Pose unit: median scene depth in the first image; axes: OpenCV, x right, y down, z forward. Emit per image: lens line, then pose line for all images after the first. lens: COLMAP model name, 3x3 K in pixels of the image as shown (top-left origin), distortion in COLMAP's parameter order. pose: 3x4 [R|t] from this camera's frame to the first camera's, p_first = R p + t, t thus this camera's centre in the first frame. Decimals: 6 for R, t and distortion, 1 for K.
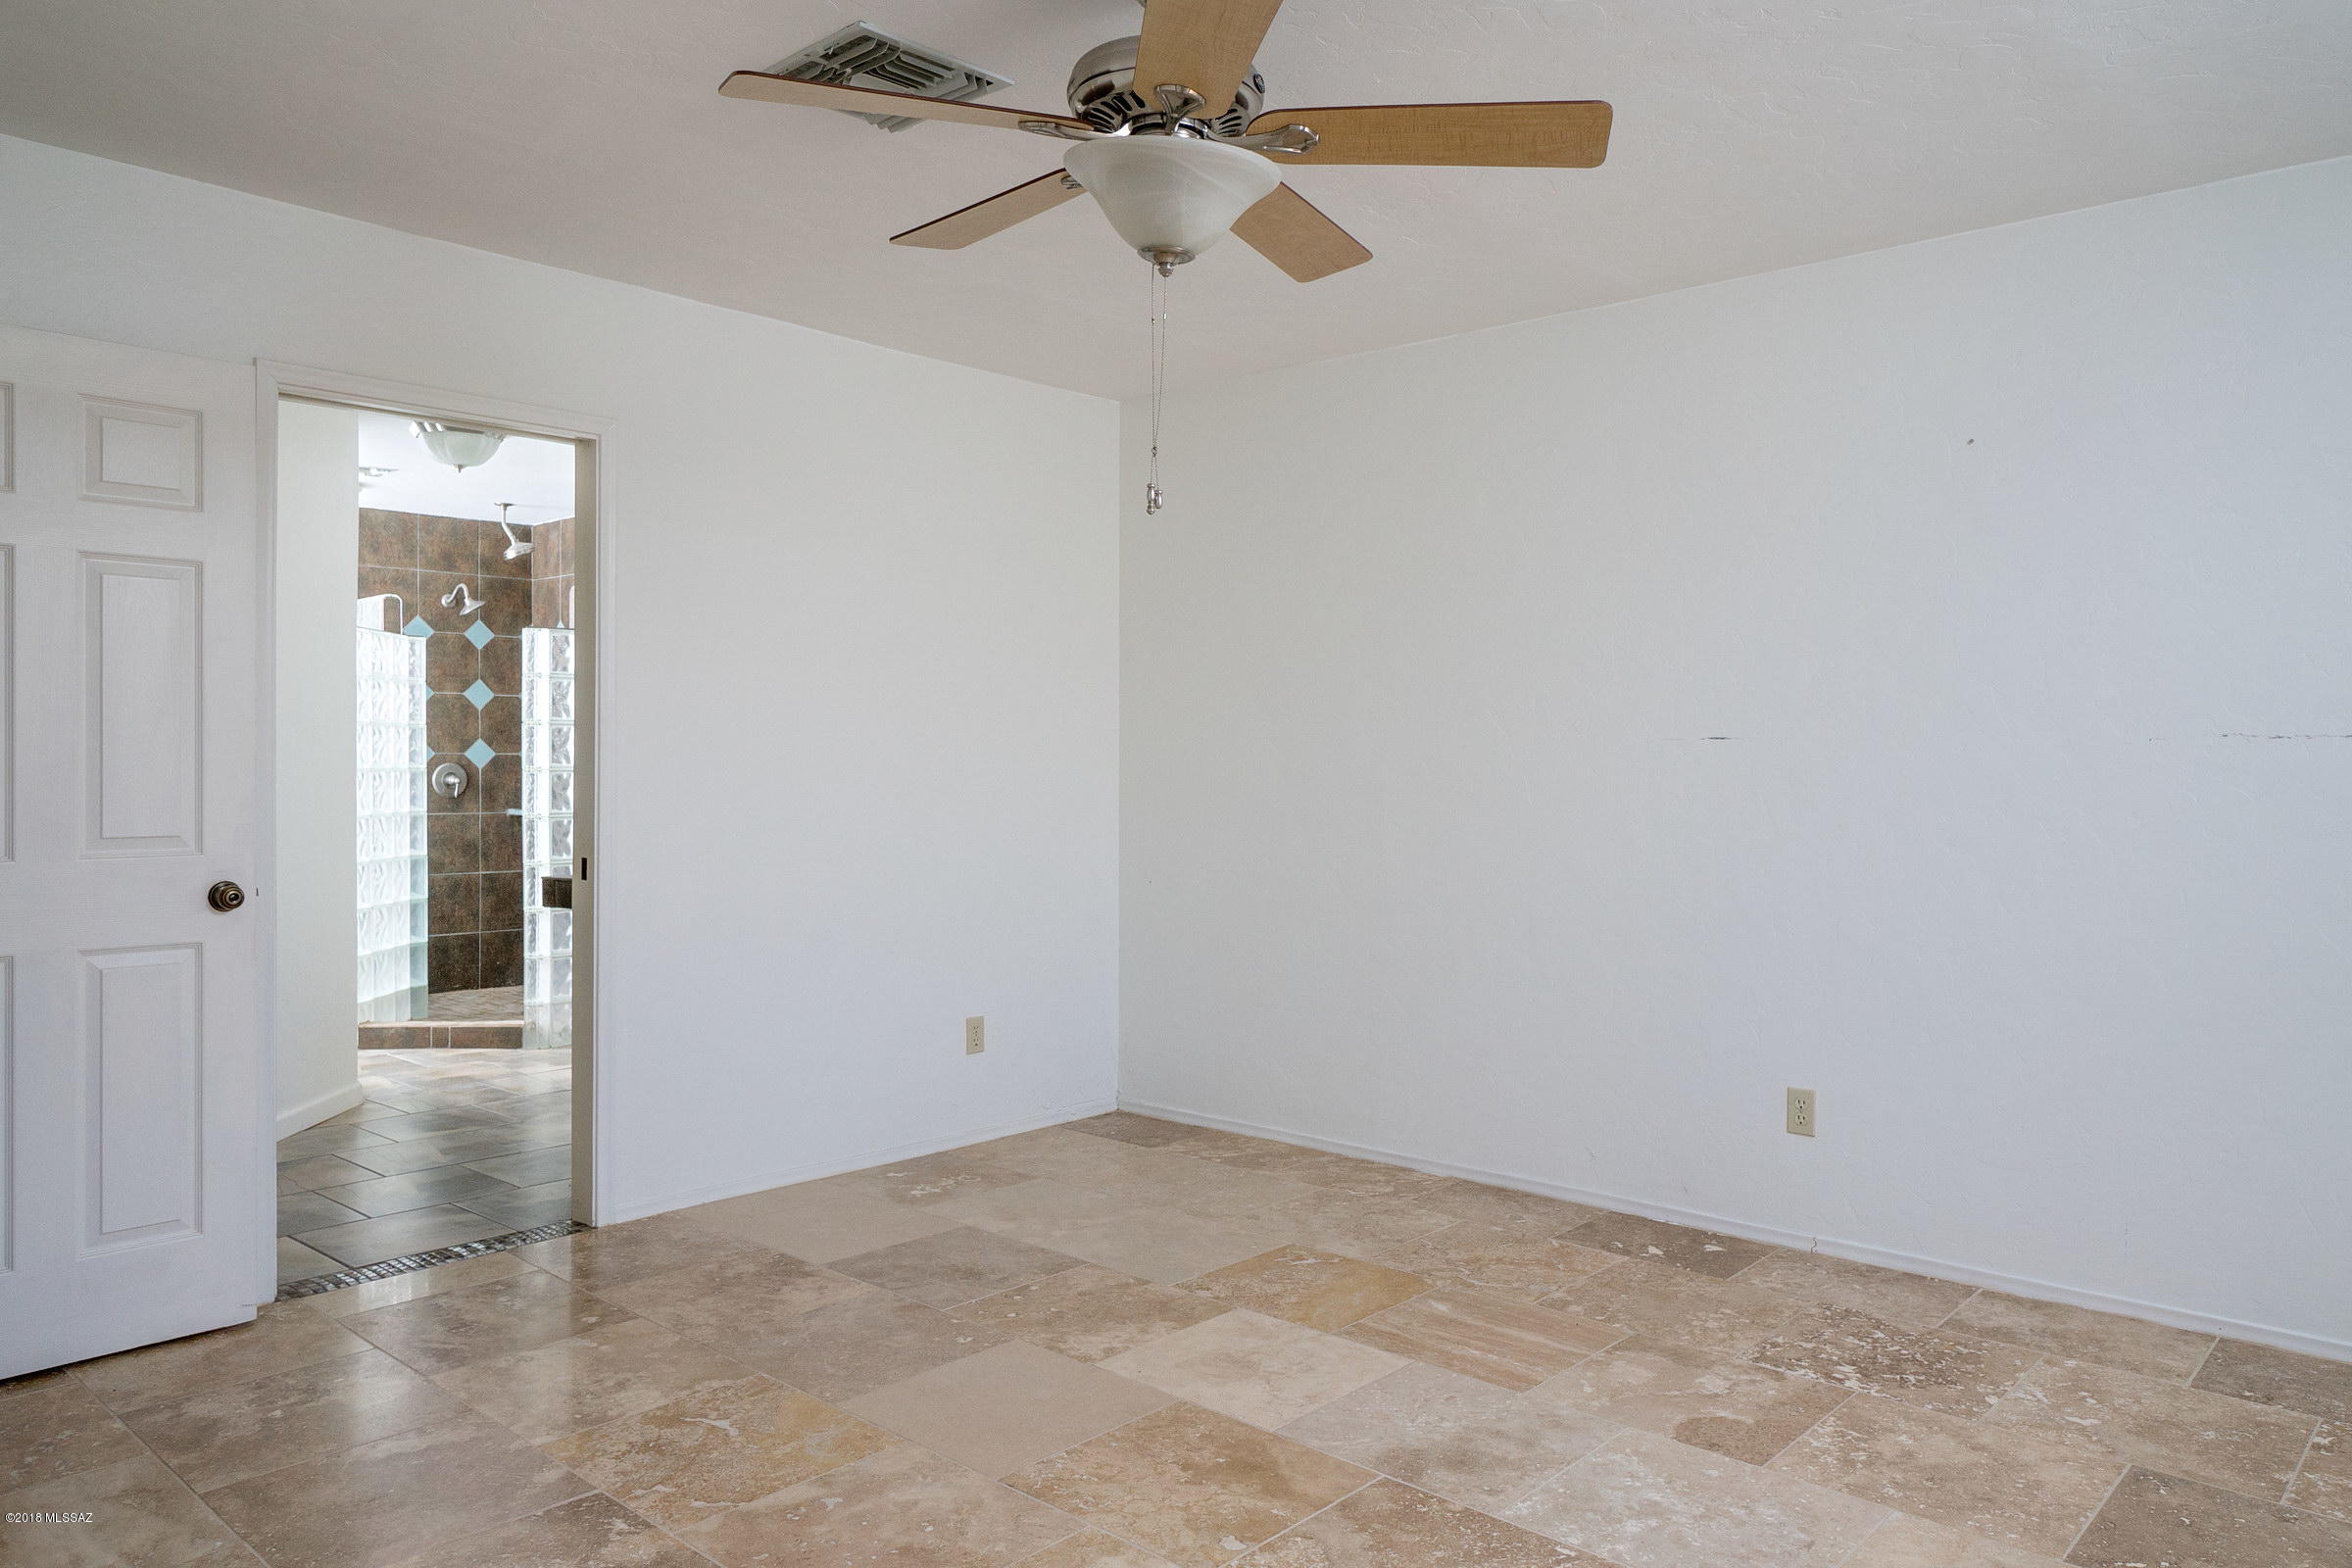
lens RADIAL K [[1591.4, 0, 1168.9], [0, 1591.4, 766.0], [0, 0, 1]] dist [-0.006330, 0.005970]
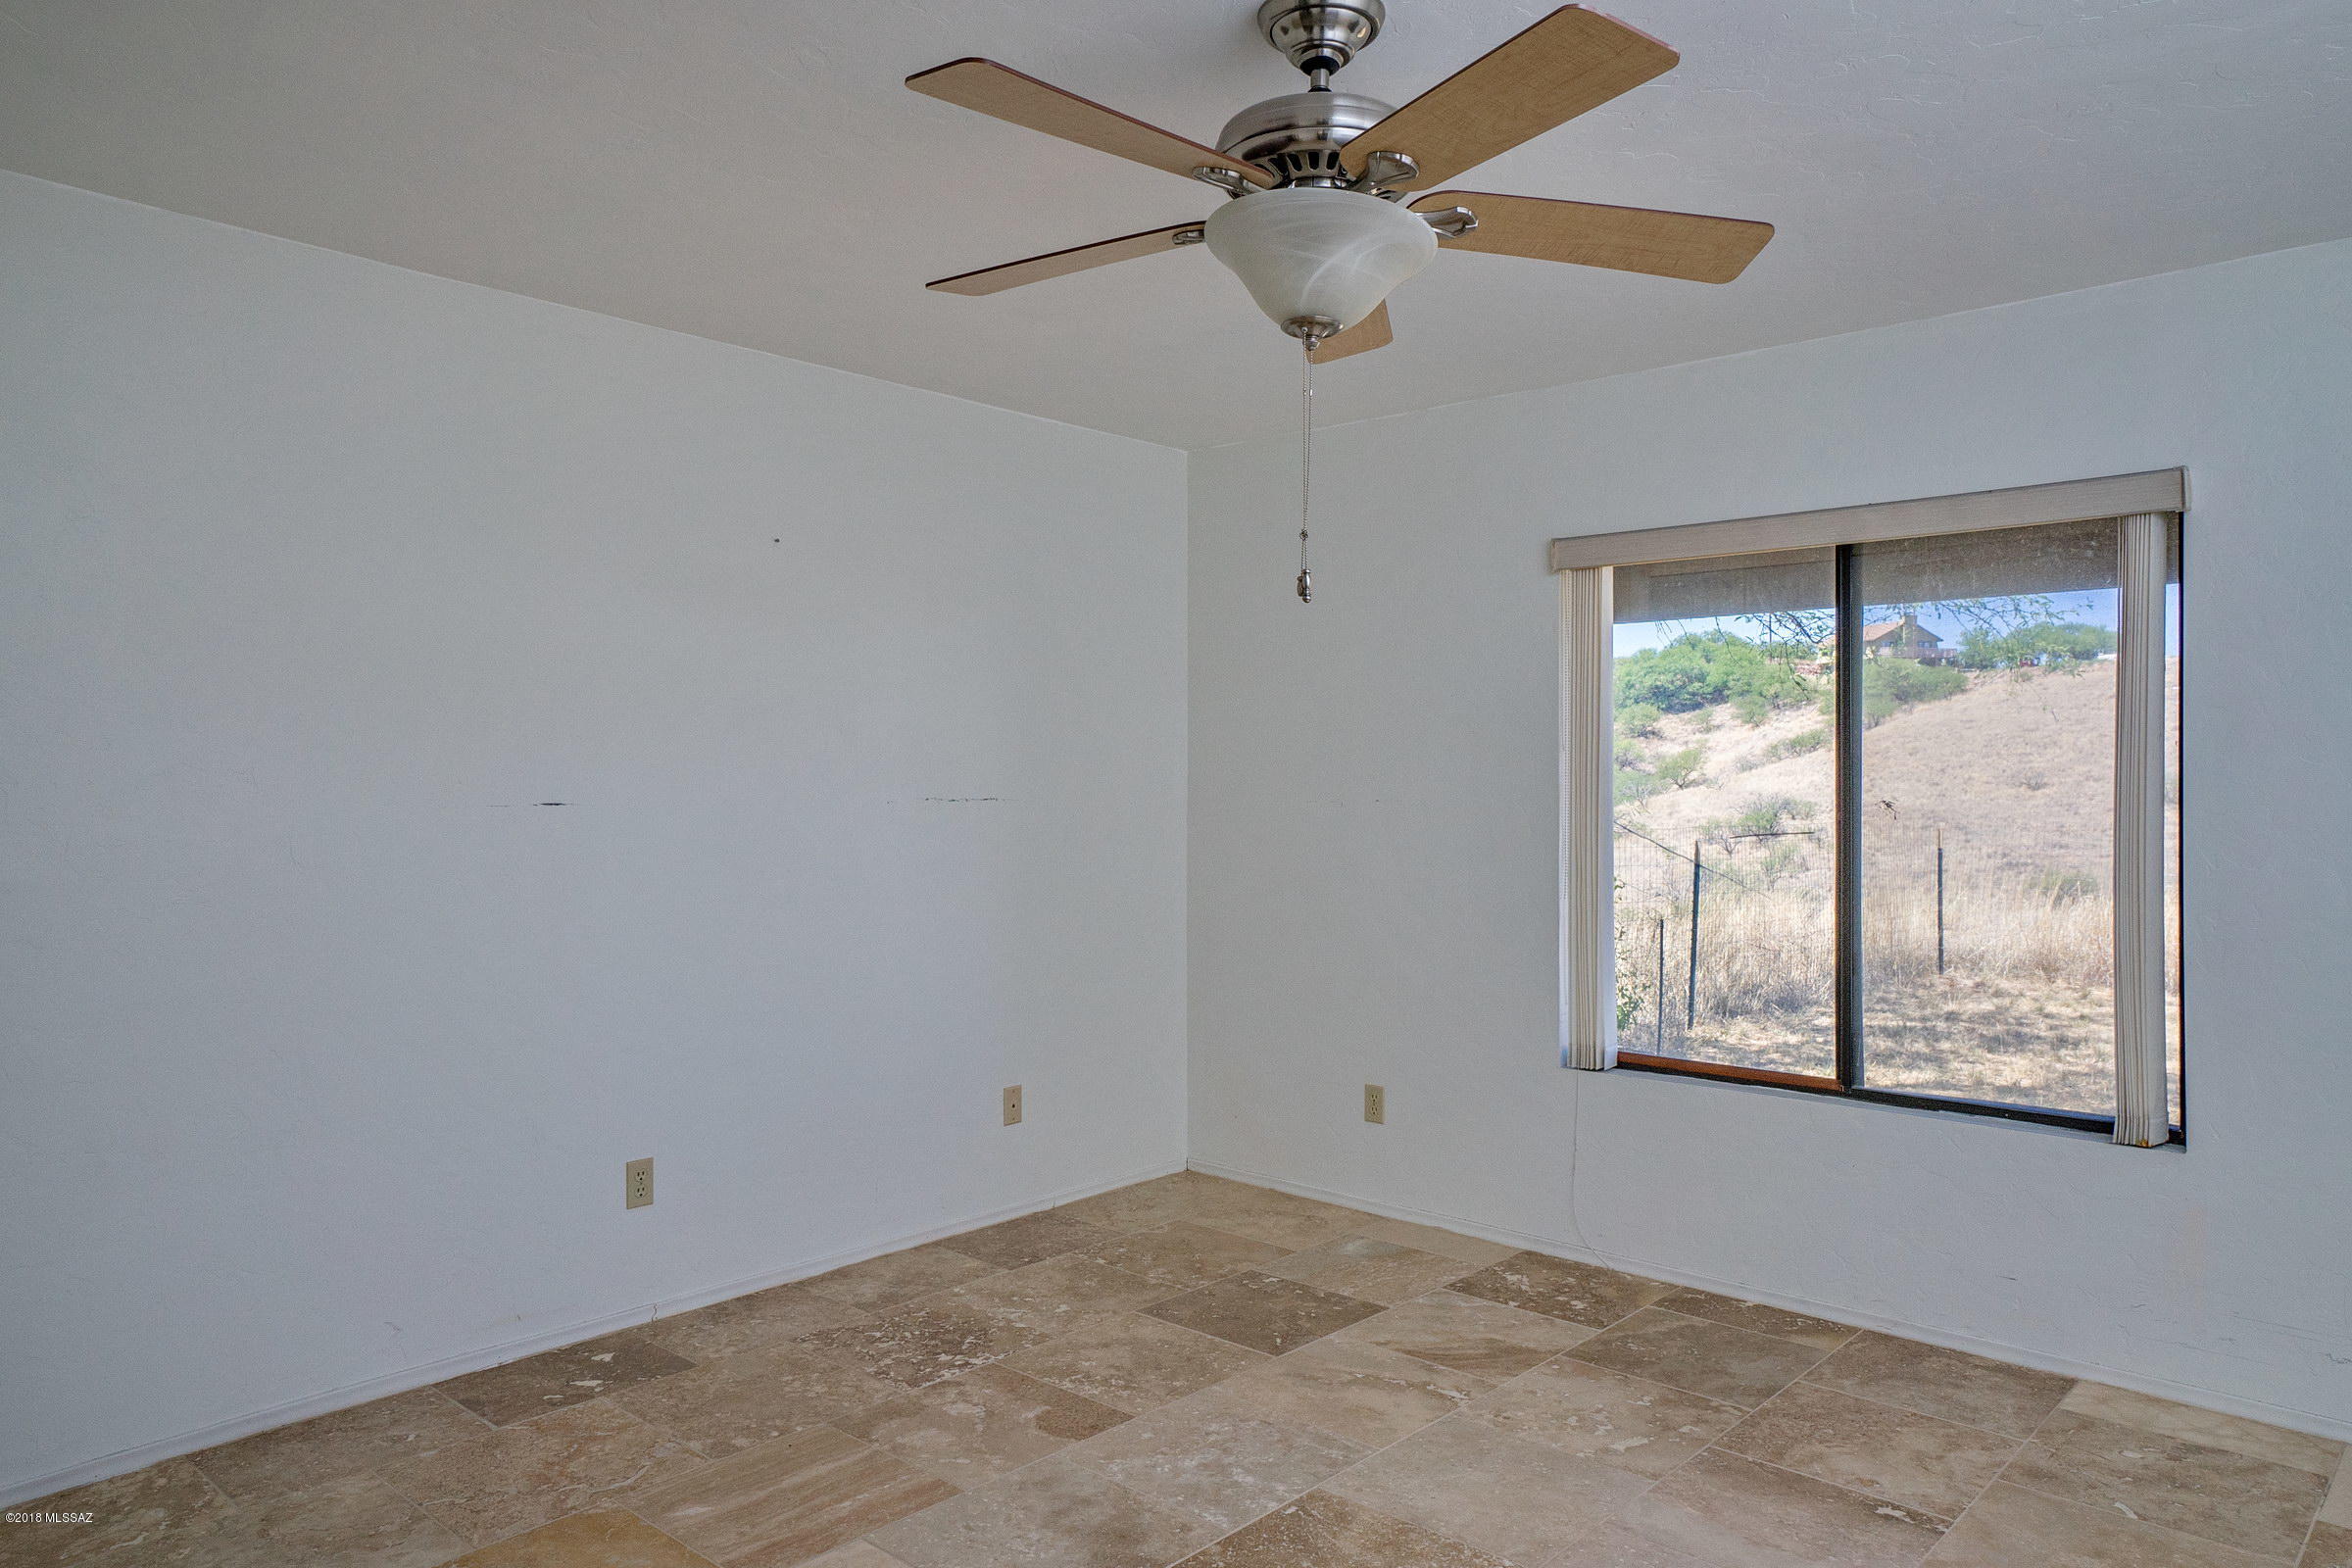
lens RADIAL K [[1591.4, 0, 1183.2], [0, 1591.4, 776.1], [0, 0, 1]] dist [-0.006330, 0.005970]
pose [[-0.000451, -0.007734, 0.999970, -0.525614], [0.009224, 0.999928, 0.007738, -0.031306], [-0.999957, 0.009227, -0.000380, 0.618717]]
